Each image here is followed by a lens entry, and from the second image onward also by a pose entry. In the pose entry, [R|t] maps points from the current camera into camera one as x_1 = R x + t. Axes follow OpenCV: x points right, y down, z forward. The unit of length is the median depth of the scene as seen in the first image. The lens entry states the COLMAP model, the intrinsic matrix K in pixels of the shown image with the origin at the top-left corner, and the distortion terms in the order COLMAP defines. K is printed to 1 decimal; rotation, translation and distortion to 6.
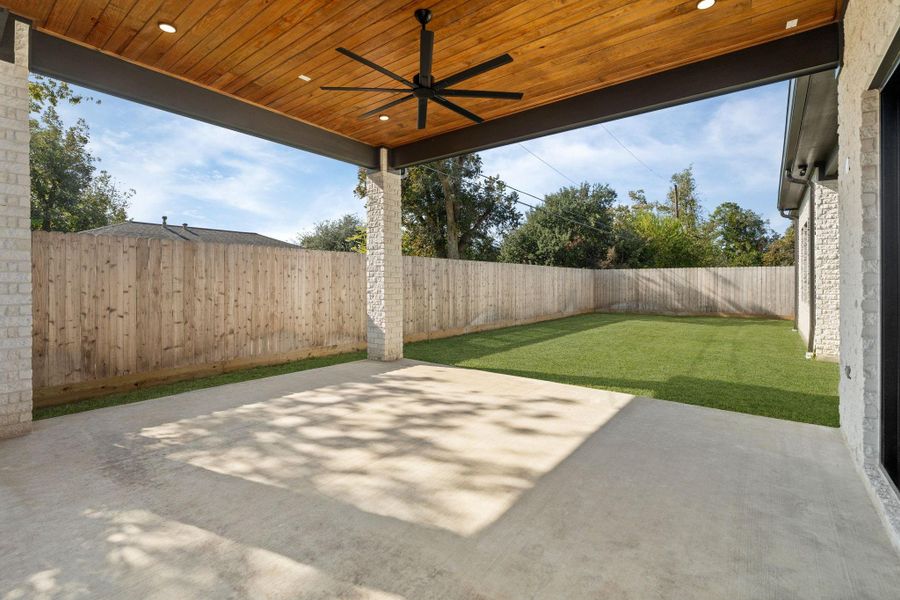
lens RADIAL K [[405.5, 0, 449.8], [0, 405.5, 278.9], [0, 0, 1]] dist [-0.001101, -0.000230]
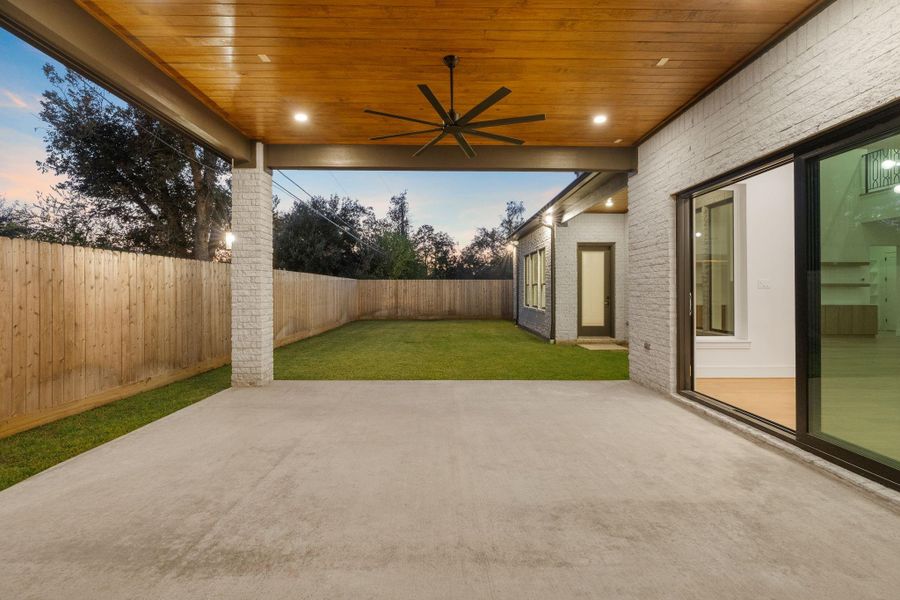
lens RADIAL K [[402.8, 0, 448.6], [0, 402.8, 288.8], [0, 0, 1]] dist [-0.003445, -0.000197]
pose [[0.785639, 0.001688, 0.618683, -0.652049], [-0.004723, 0.999983, 0.003270, -0.022760], [-0.618667, -0.005491, 0.785634, 0.117519]]
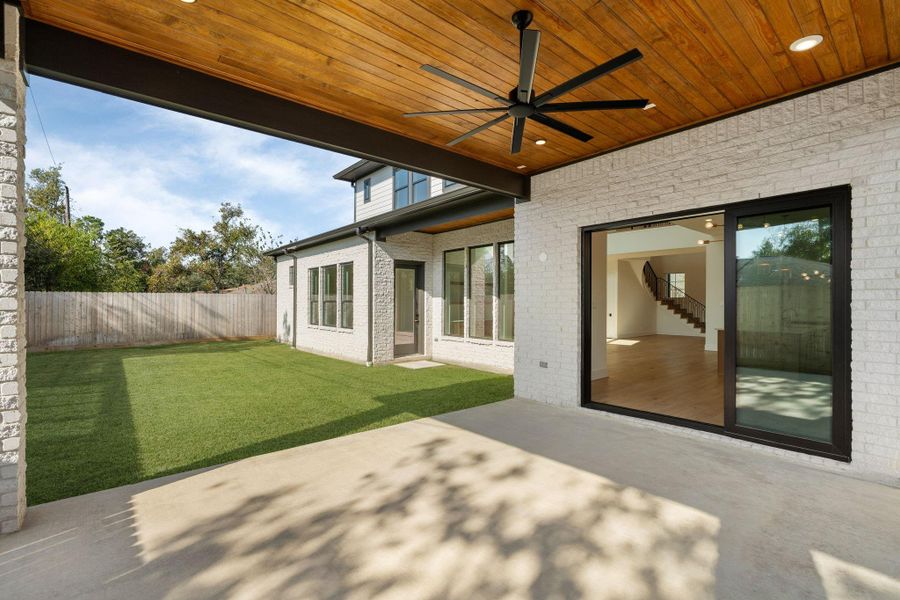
lens RADIAL K [[403.4, 0, 450.0], [0, 403.4, 300.0], [0, 0, 1]] dist [-0.003693, -0.000424]
pose [[0.215684, 0.006358, 0.976442, -0.794590], [-0.006040, 0.999968, -0.005177, -0.054163], [-0.976444, -0.004781, 0.215716, 0.867769]]
